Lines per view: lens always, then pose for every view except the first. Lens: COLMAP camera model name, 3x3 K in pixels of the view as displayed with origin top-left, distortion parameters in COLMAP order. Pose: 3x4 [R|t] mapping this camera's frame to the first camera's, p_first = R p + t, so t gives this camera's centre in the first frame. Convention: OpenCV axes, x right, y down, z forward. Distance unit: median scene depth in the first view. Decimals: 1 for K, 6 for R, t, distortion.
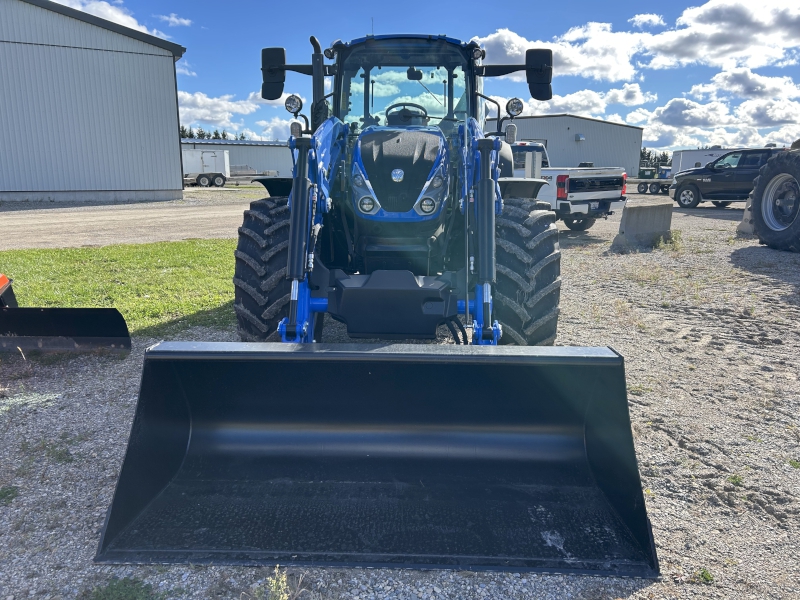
lens RADIAL K [[569.5, 0, 400.0], [0, 569.5, 300.0], [0, 0, 1]] dist [0.023771, -0.000417]
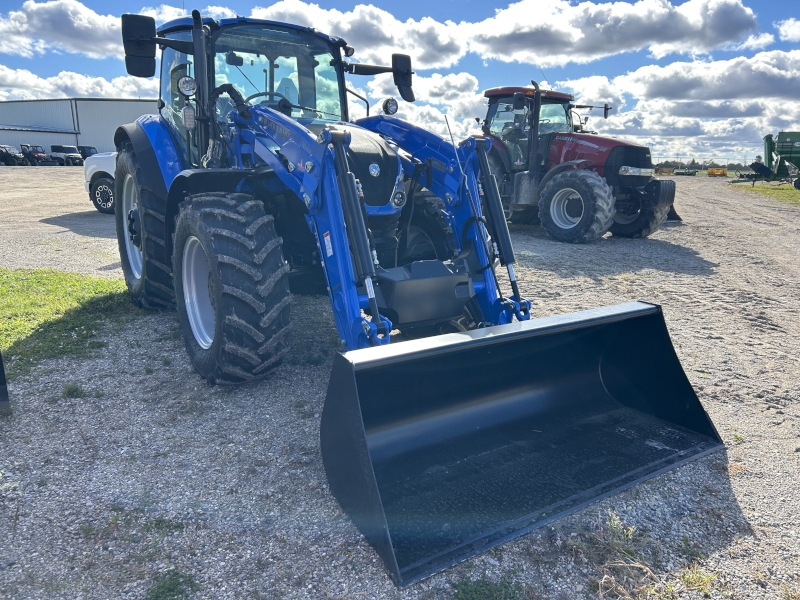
lens RADIAL K [[569.5, 0, 400.0], [0, 569.5, 300.0], [0, 0, 1]] dist [0.023771, -0.000417]
pose [[0.828642, -0.119892, 0.546789, -0.416567], [0.110657, 0.992603, 0.049946, -0.023874], [-0.548733, 0.019119, 0.835779, 0.089615]]
